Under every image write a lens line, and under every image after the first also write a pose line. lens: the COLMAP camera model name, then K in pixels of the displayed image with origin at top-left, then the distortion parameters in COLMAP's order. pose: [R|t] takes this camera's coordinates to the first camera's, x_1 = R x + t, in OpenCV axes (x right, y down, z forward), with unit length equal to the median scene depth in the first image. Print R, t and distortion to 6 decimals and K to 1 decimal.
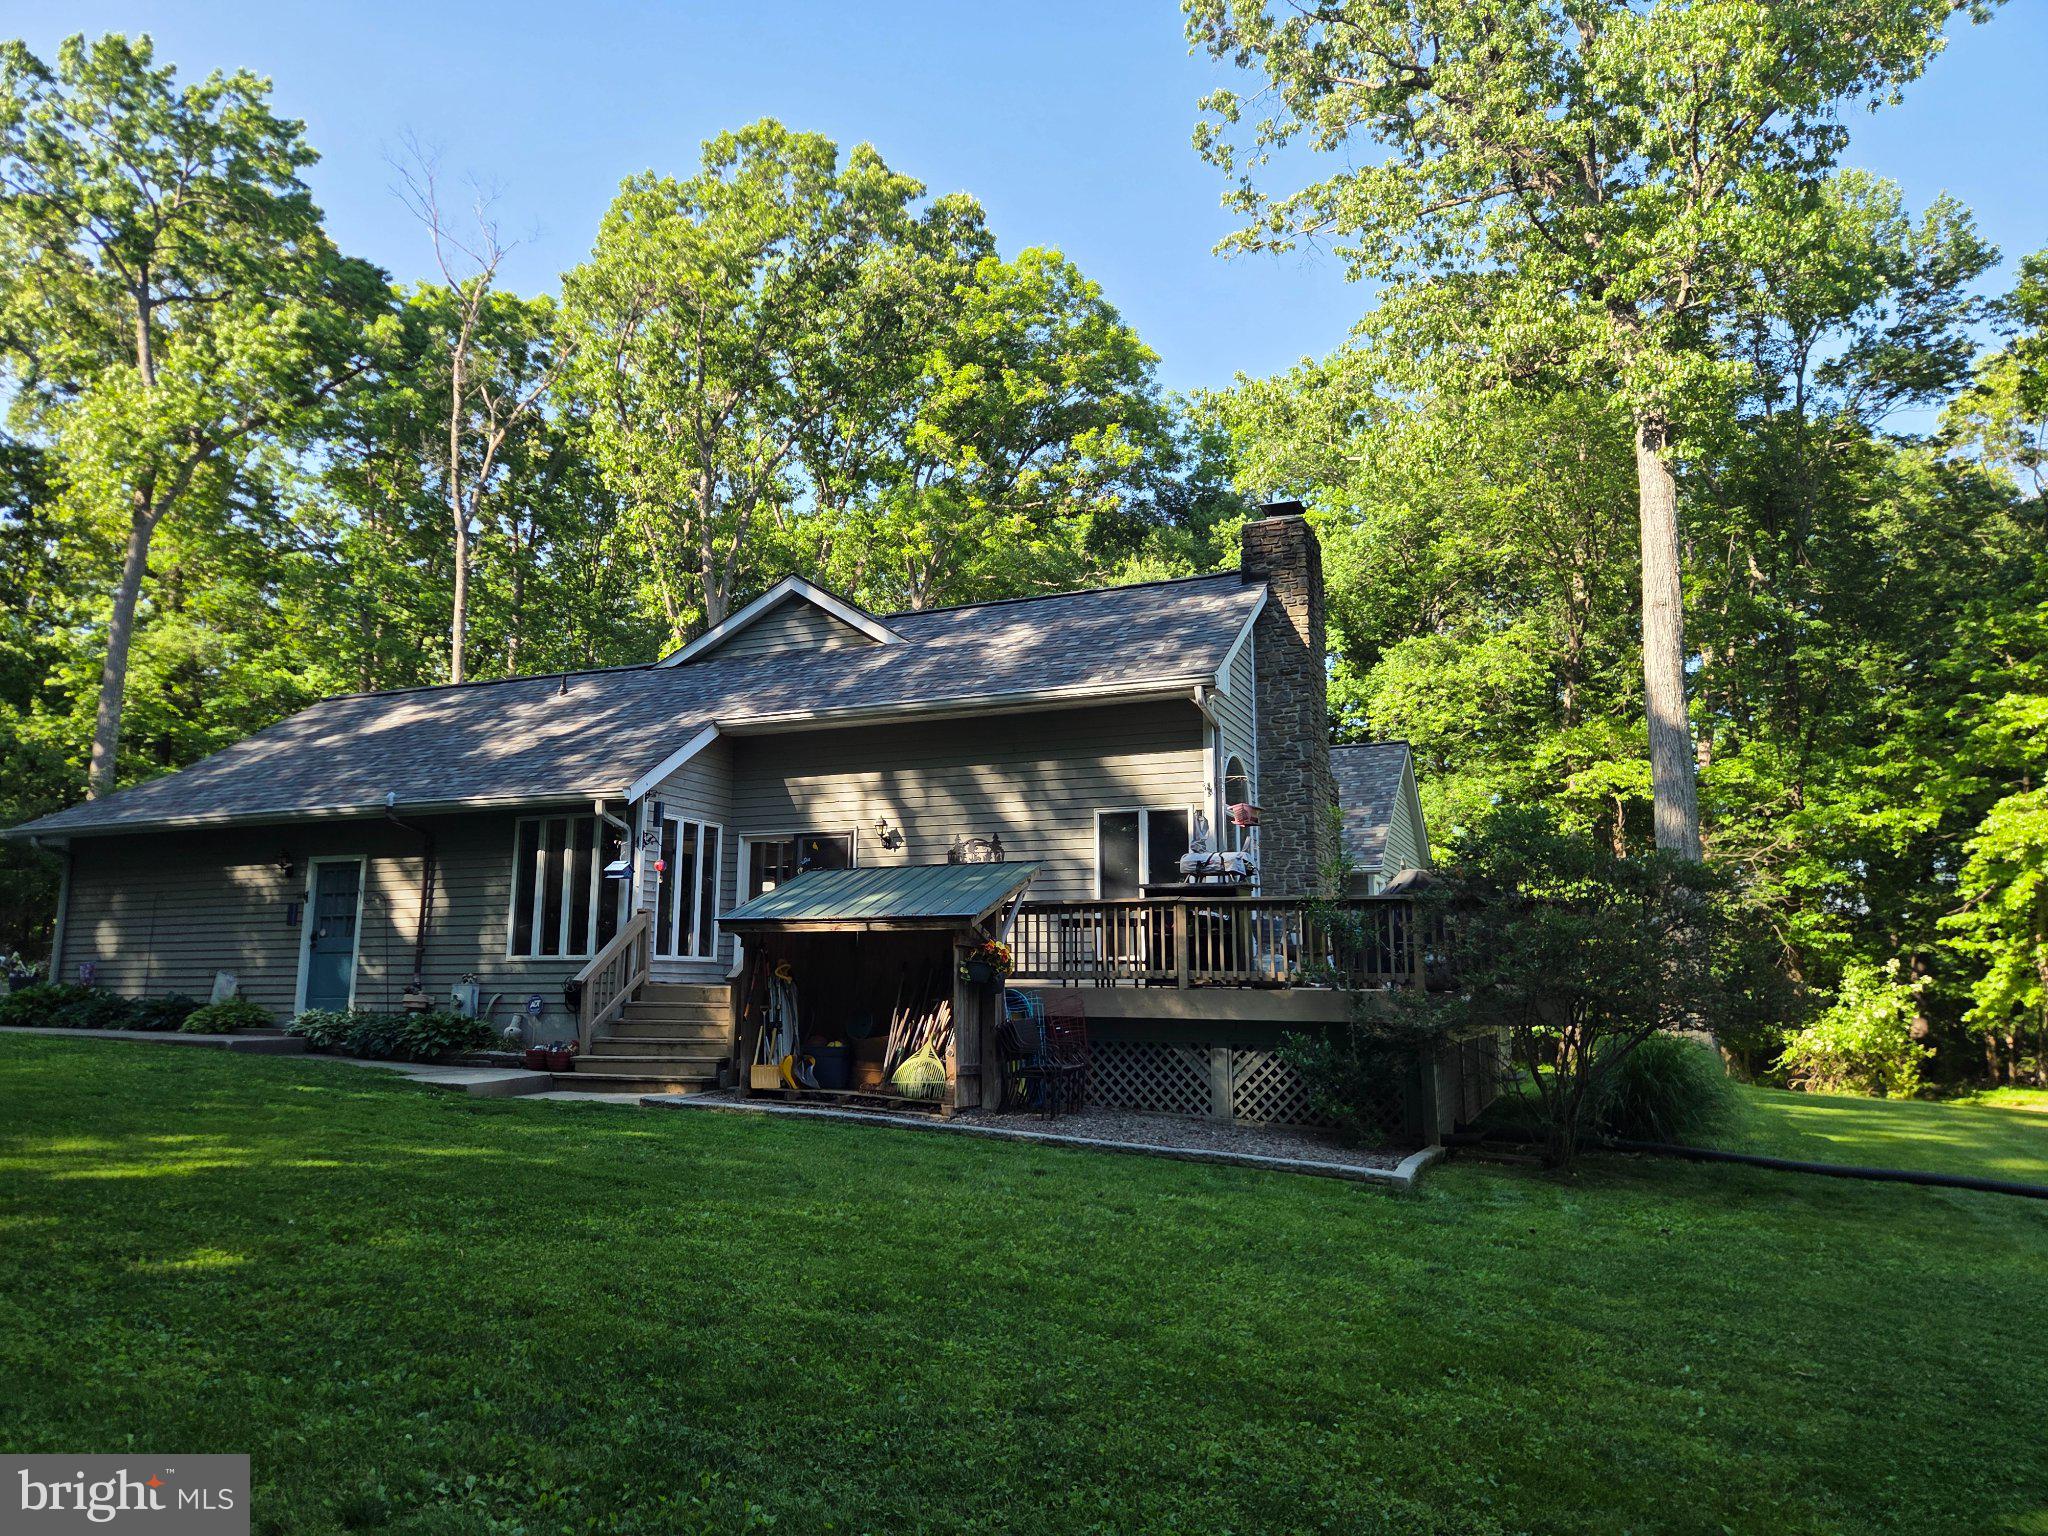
lens RADIAL K [[1366.6, 0, 1013.5], [0, 1366.6, 762.0], [0, 0, 1]] dist [0.056496, -0.024983]
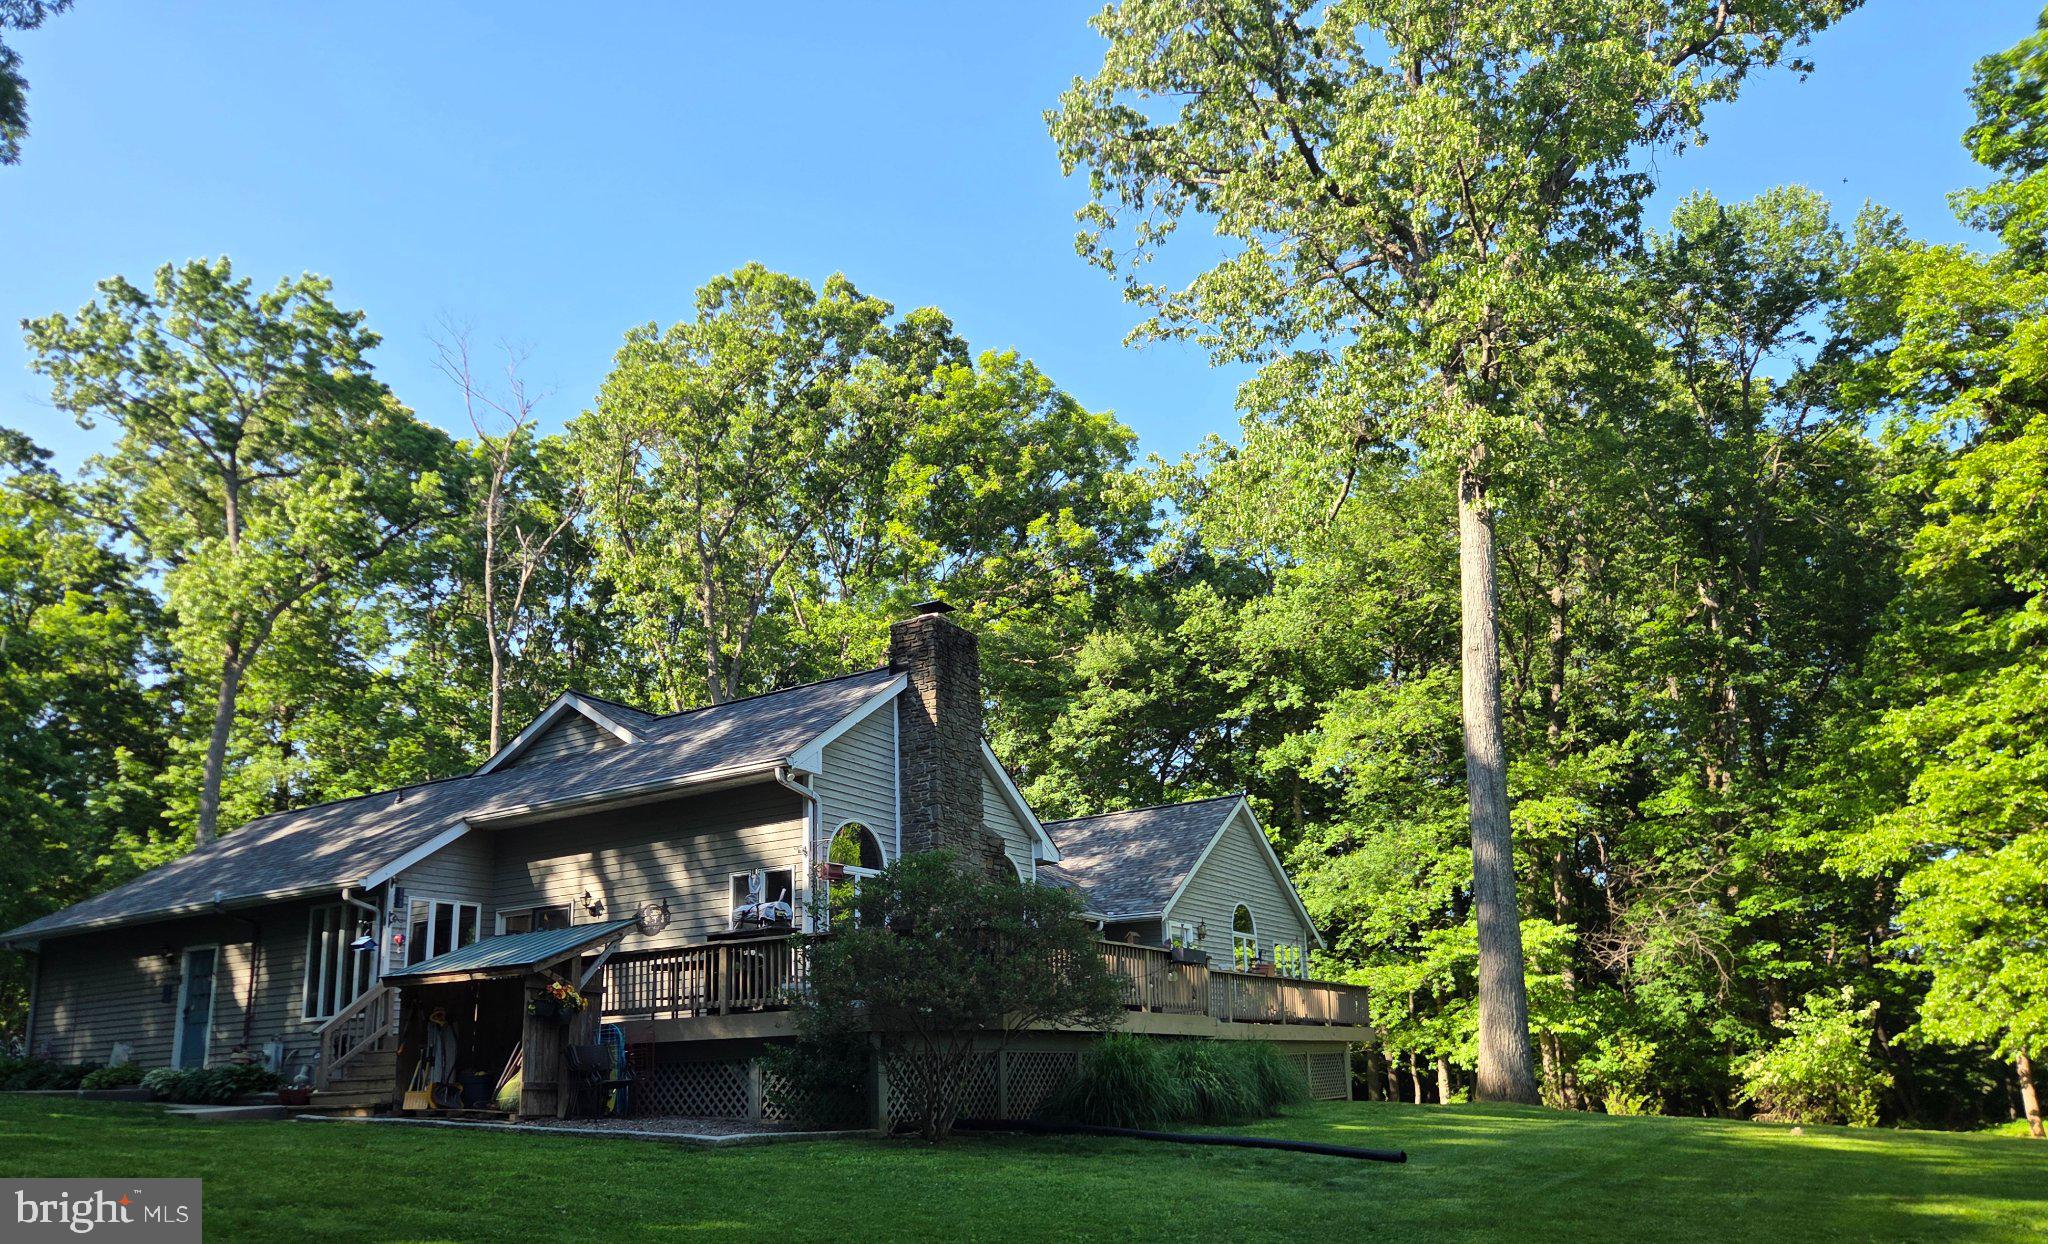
lens RADIAL K [[1402.3, 0, 1001.8], [0, 1402.3, 781.2], [0, 0, 1]] dist [0.052309, -0.005983]
pose [[0.986754, -0.063418, -0.149312, 0.388682], [0.057378, 0.997364, -0.044421, 0.017719], [0.151735, 0.035265, 0.987792, -0.149629]]
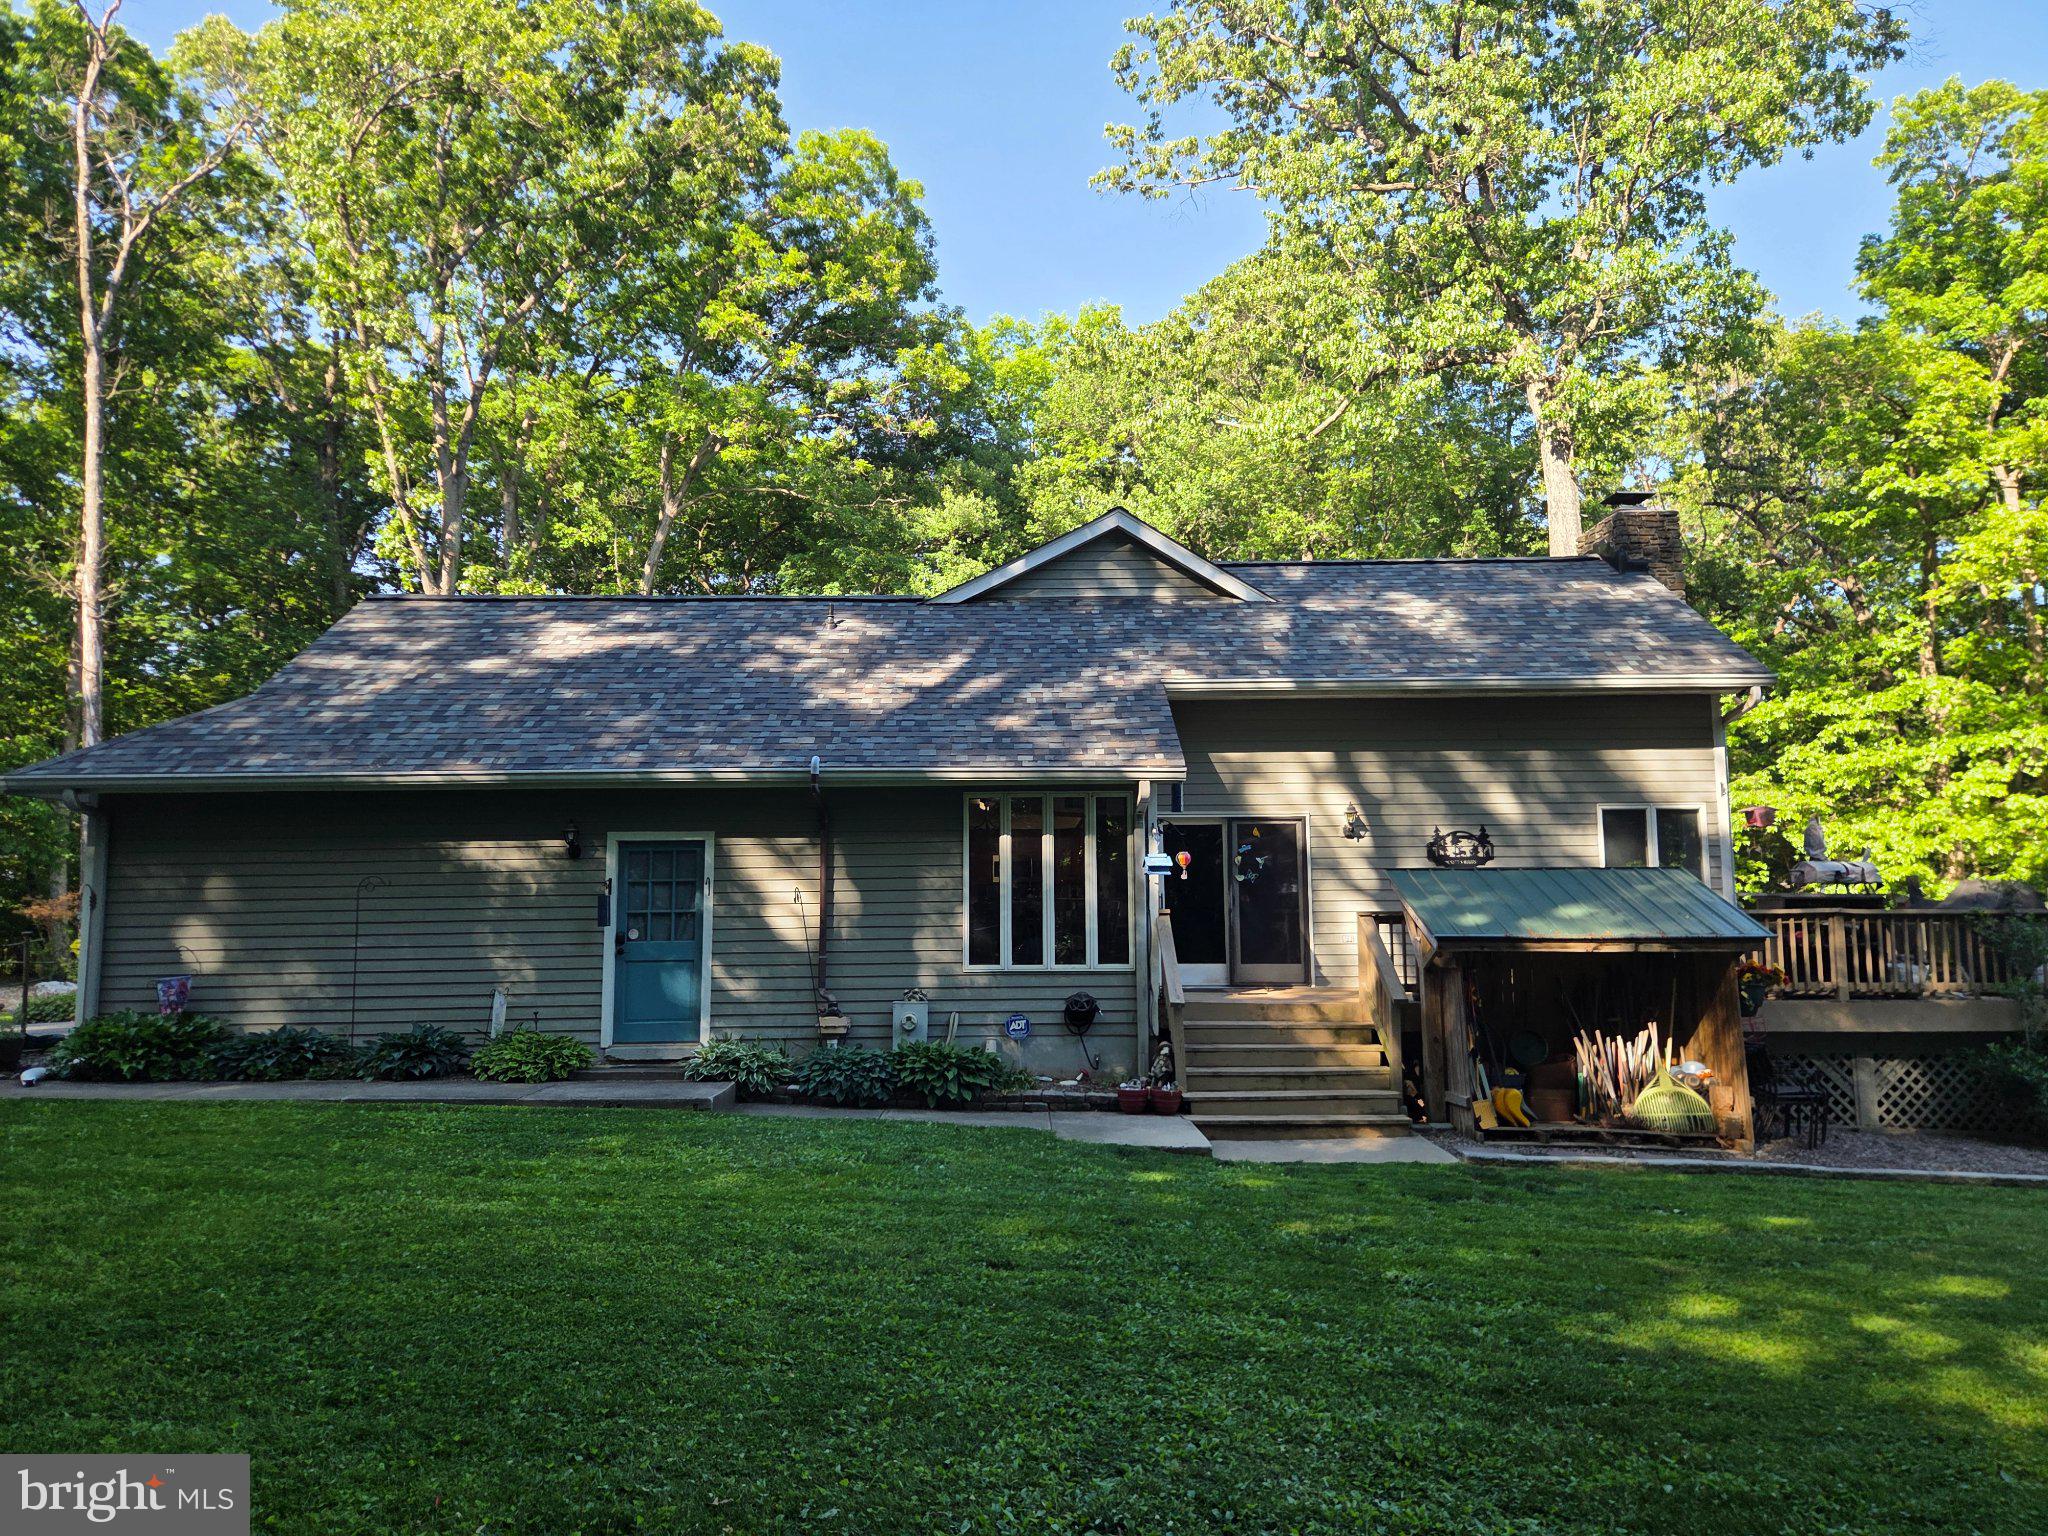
lens RADIAL K [[1366.6, 0, 1025.0], [0, 1366.6, 775.9], [0, 0, 1]] dist [0.056496, -0.024983]
pose [[0.910571, 0.029176, 0.412322, -0.565530], [-0.056212, 0.996980, 0.053591, -0.012227], [-0.409513, -0.071976, 0.909461, 0.228617]]
